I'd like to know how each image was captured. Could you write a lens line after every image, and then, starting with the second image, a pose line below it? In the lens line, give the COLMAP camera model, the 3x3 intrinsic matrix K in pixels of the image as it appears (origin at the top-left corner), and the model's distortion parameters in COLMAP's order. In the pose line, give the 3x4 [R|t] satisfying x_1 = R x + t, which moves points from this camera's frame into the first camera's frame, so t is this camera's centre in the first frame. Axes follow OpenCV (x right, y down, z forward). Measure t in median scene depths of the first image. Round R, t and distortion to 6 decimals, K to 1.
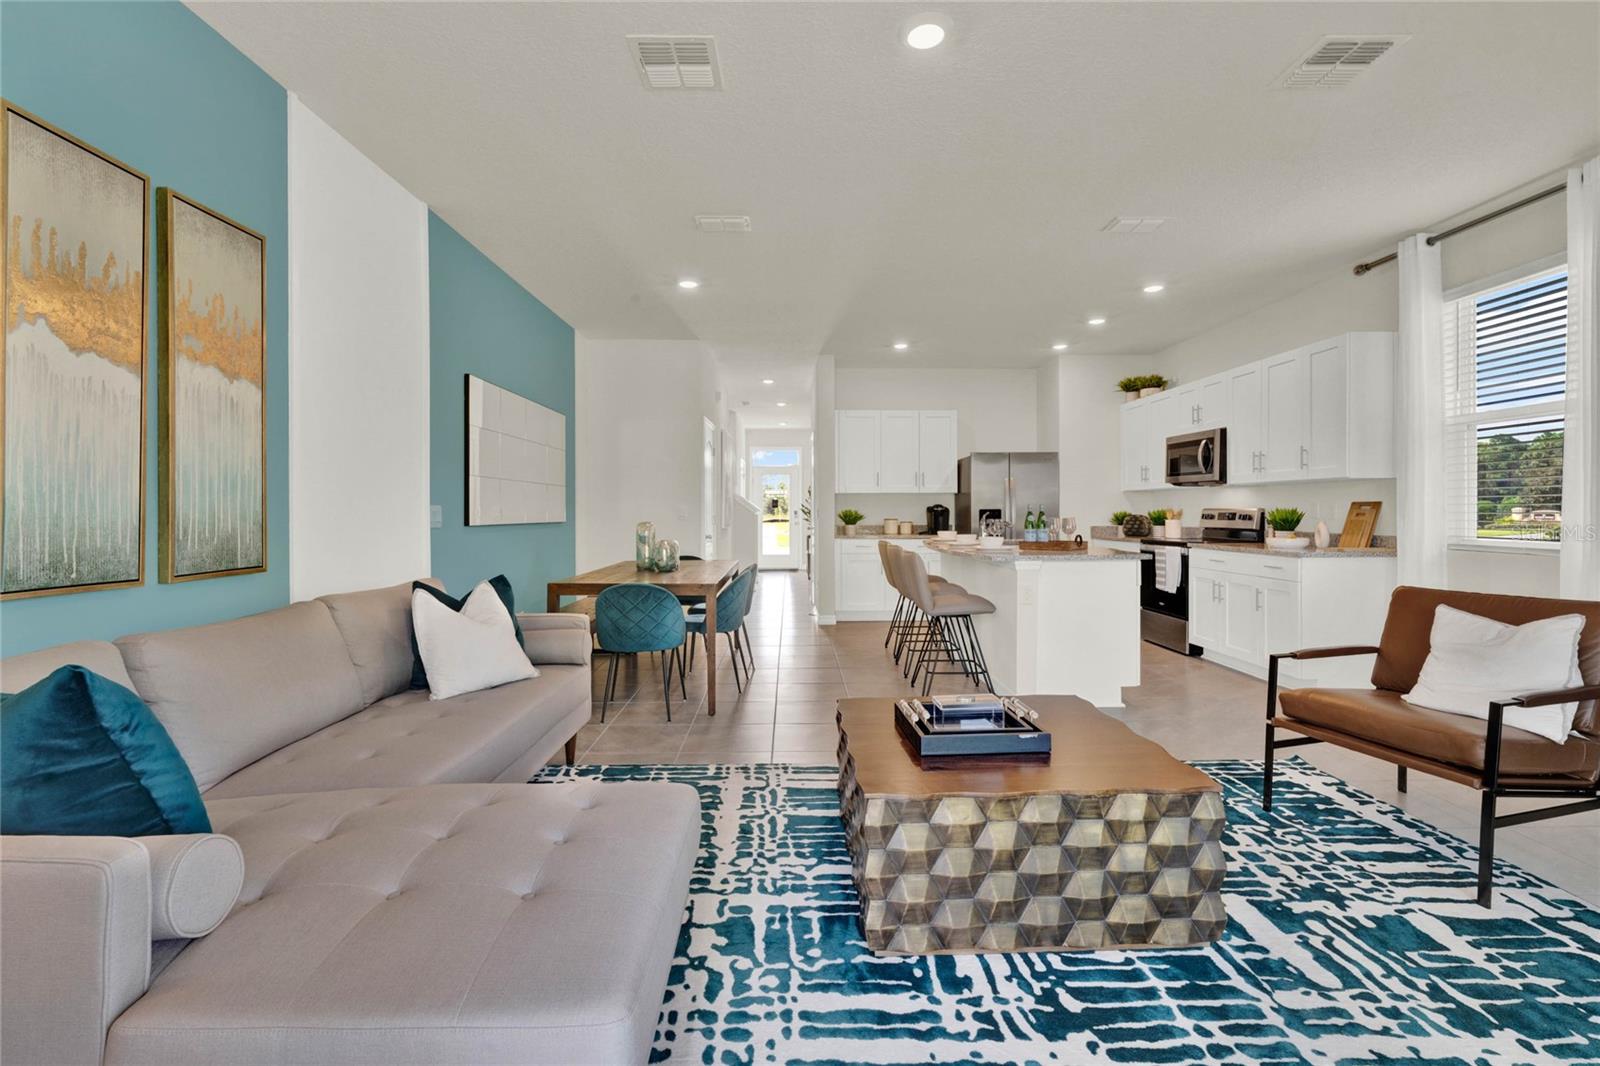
lens RADIAL K [[725.2, 0, 787.6], [0, 725.2, 513.5], [0, 0, 1]] dist [0.004985, 0.000314]
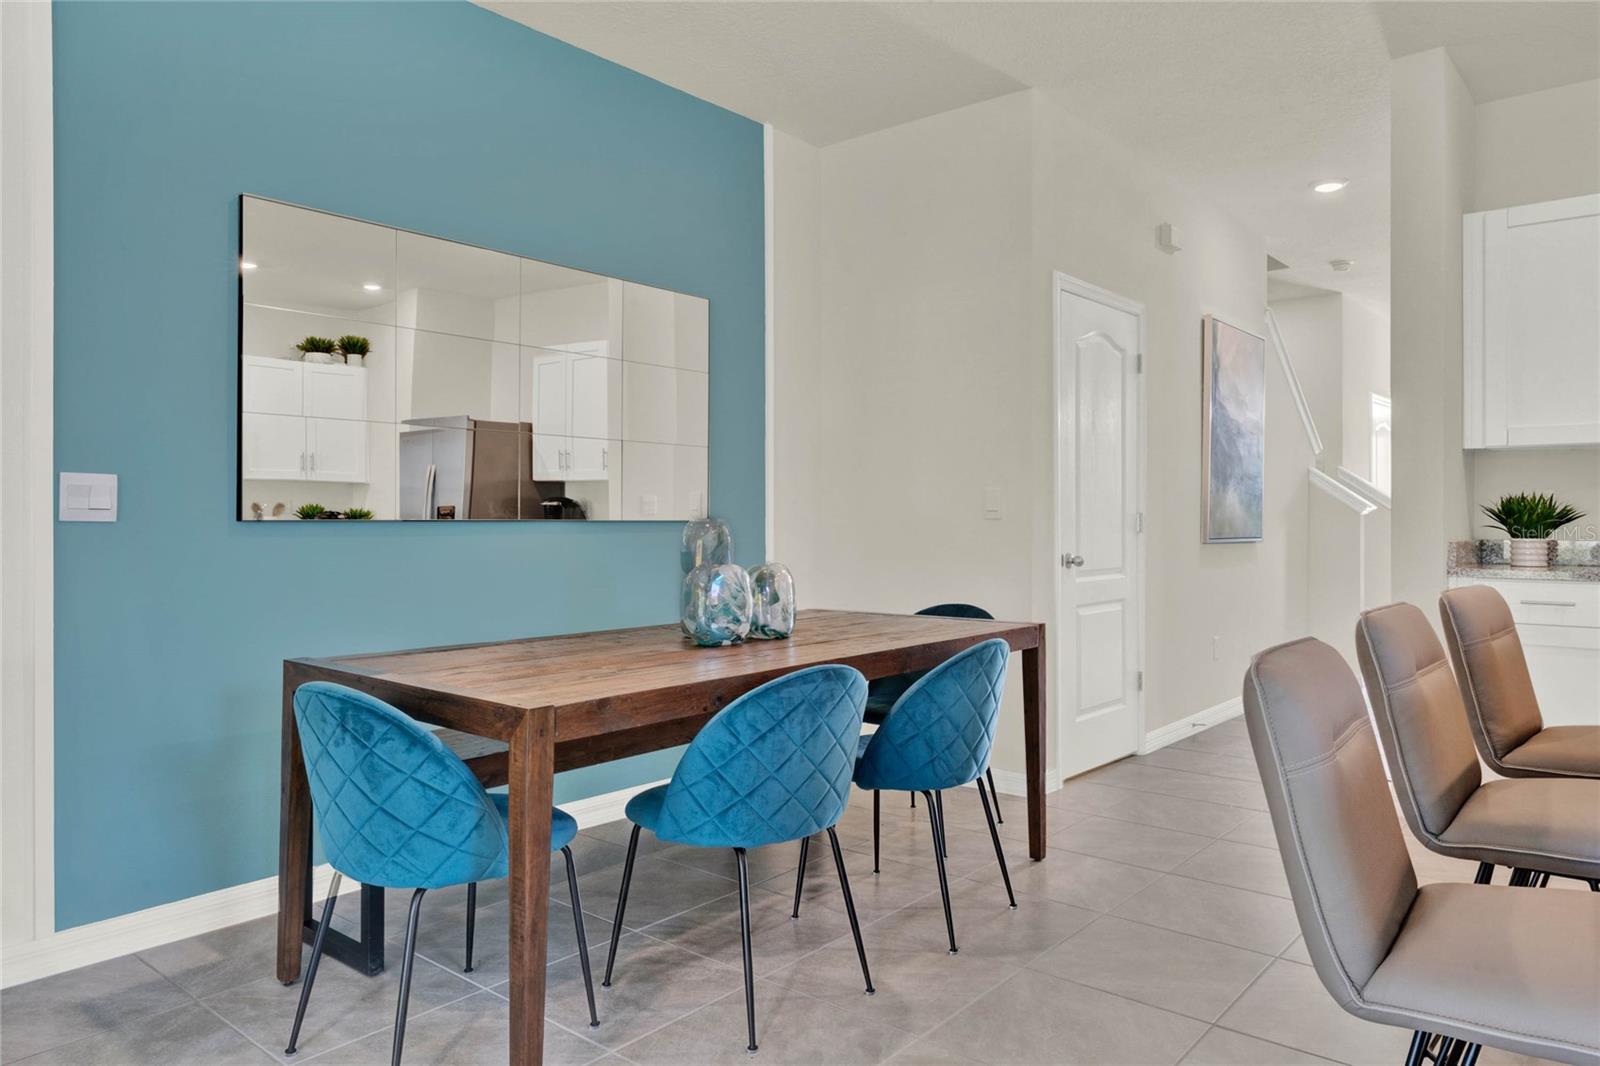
lens RADIAL K [[1075.0, 0, 806.8], [0, 1075.0, 509.6], [0, 0, 1]] dist [0.004391, -0.006927]
pose [[0.775278, -0.001584, -0.631619, 0.182904], [-0.005029, 0.999950, -0.008681, 0.010199], [0.631601, 0.009907, 0.775231, 0.490416]]
